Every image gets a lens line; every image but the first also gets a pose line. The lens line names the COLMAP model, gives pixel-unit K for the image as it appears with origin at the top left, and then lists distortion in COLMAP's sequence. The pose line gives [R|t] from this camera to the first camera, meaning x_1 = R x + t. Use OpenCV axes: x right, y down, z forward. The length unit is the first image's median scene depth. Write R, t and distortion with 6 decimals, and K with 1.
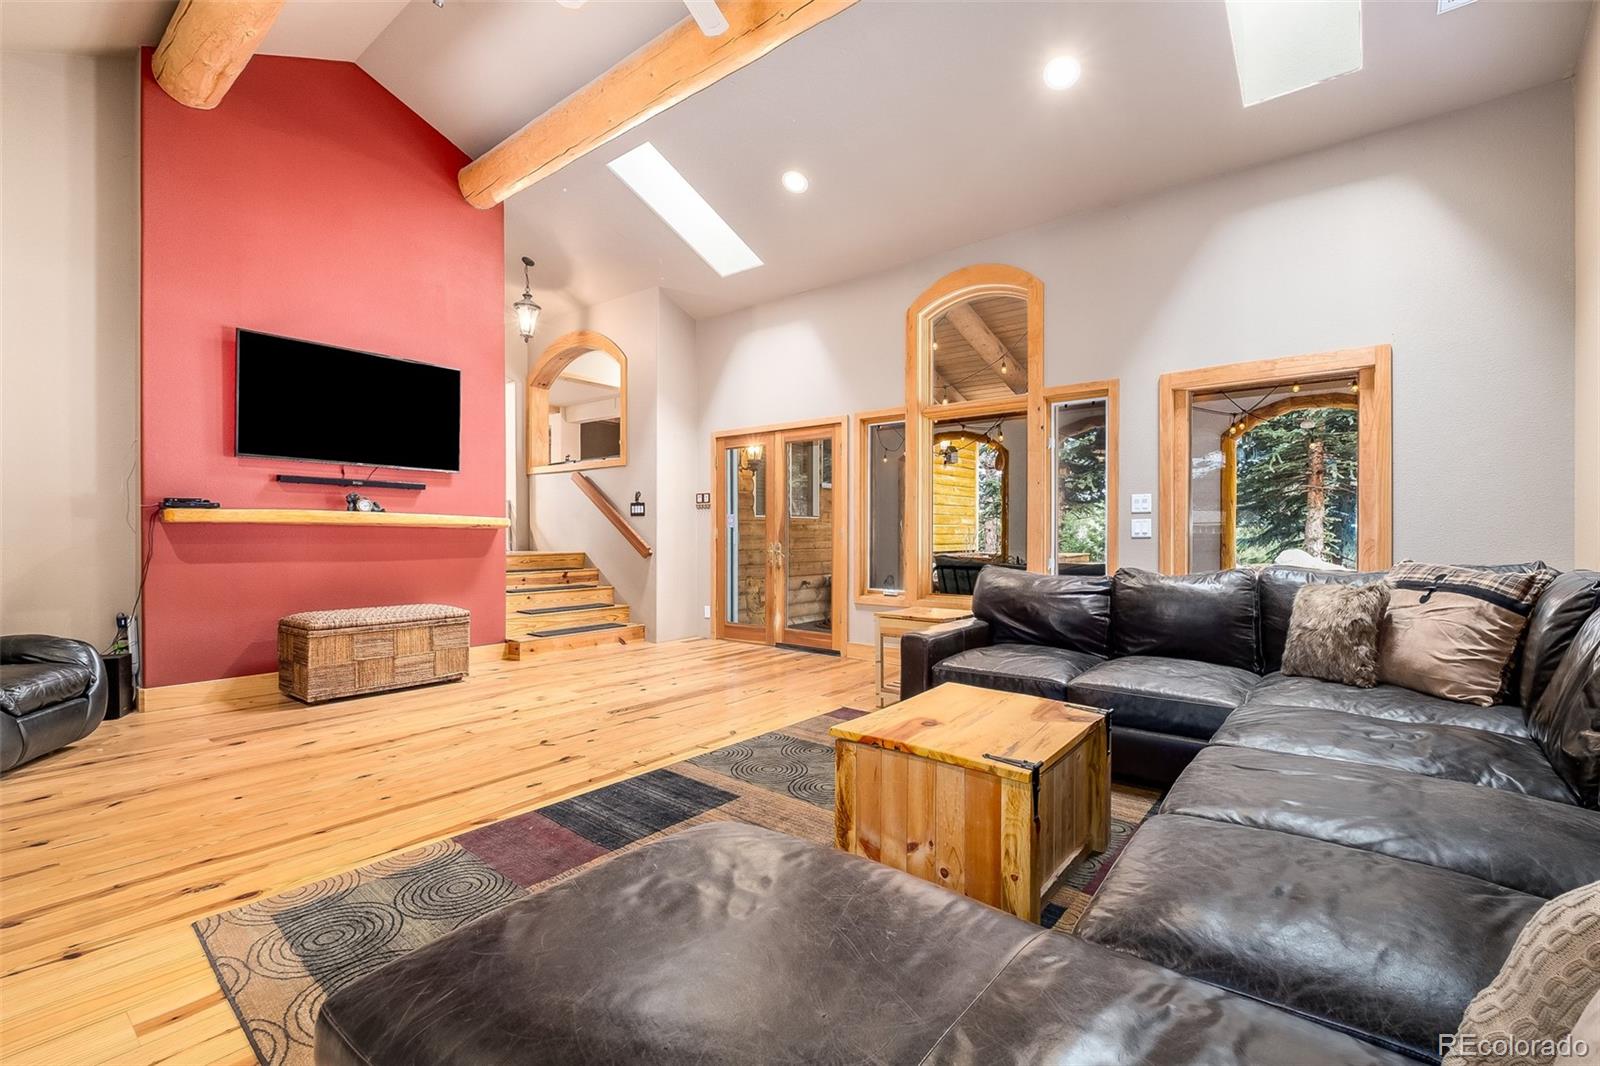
lens RADIAL K [[698.6, 0, 804.5], [0, 698.6, 533.5], [0, 0, 1]] dist [0.003668, -0.004656]
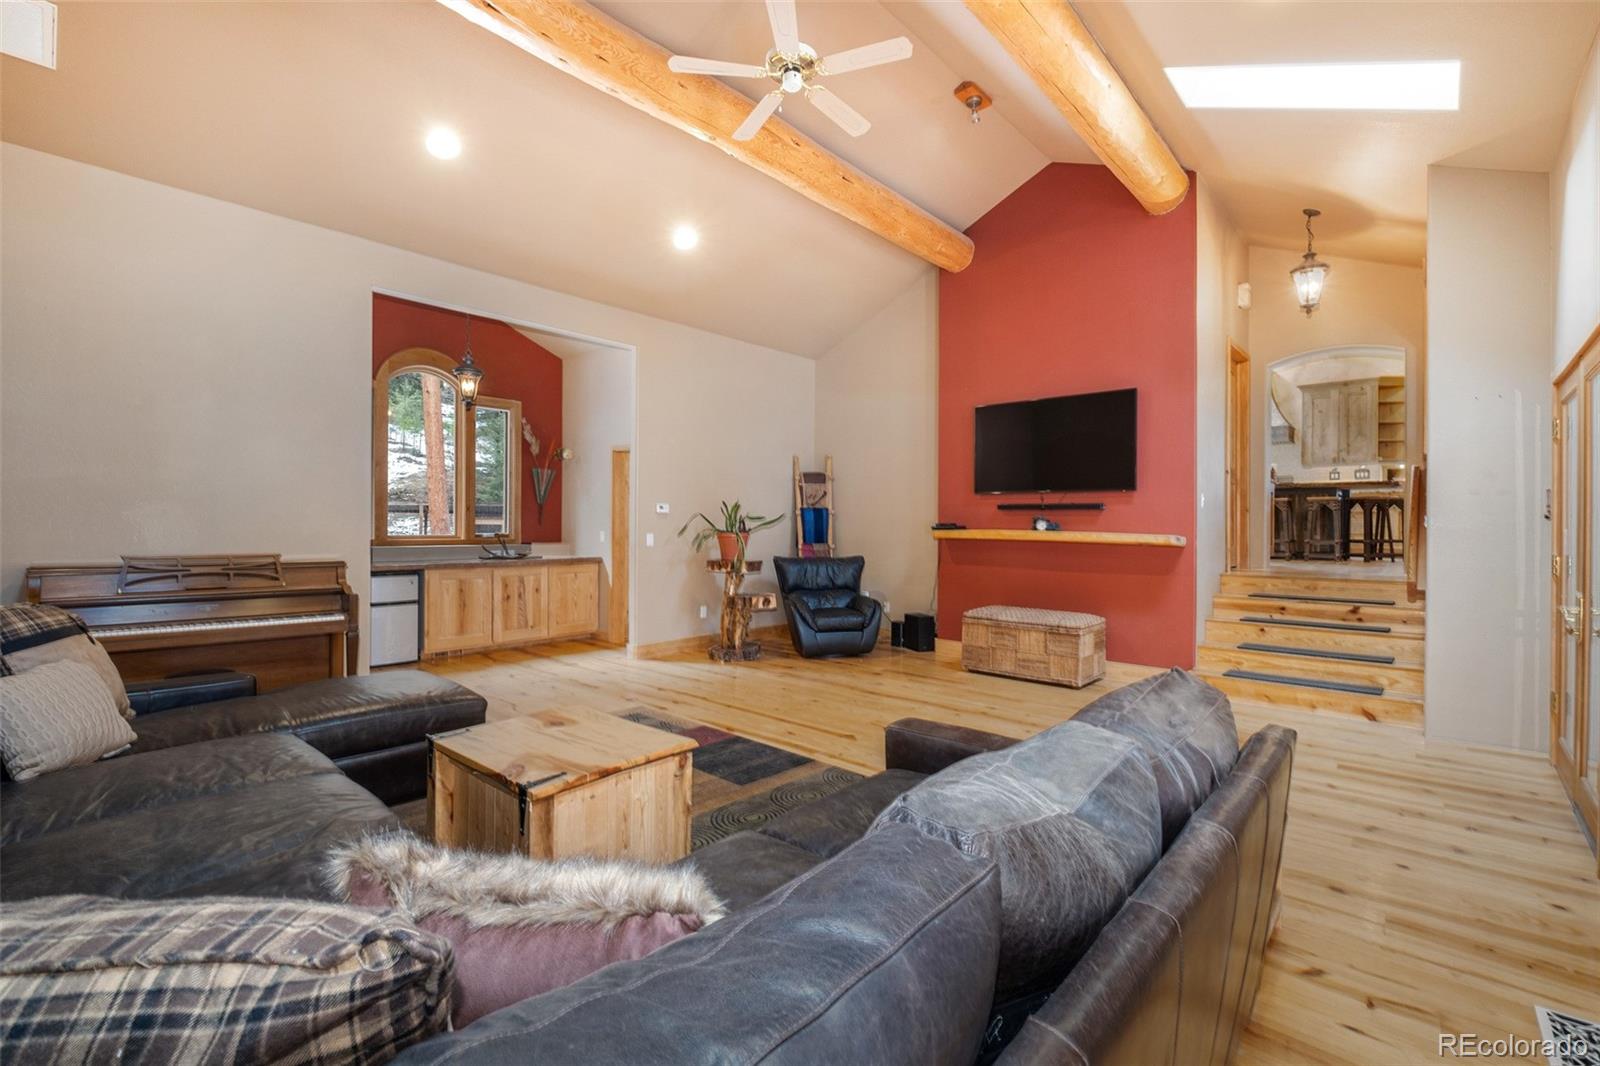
lens RADIAL K [[698.6, 0, 799.8], [0, 698.6, 526.2], [0, 0, 1]] dist [0.003668, -0.004656]
pose [[-0.064500, 0.008116, -0.997885, 0.651513], [-0.004512, 0.999954, 0.008424, -0.050528], [0.997908, 0.005046, -0.064460, 0.688053]]
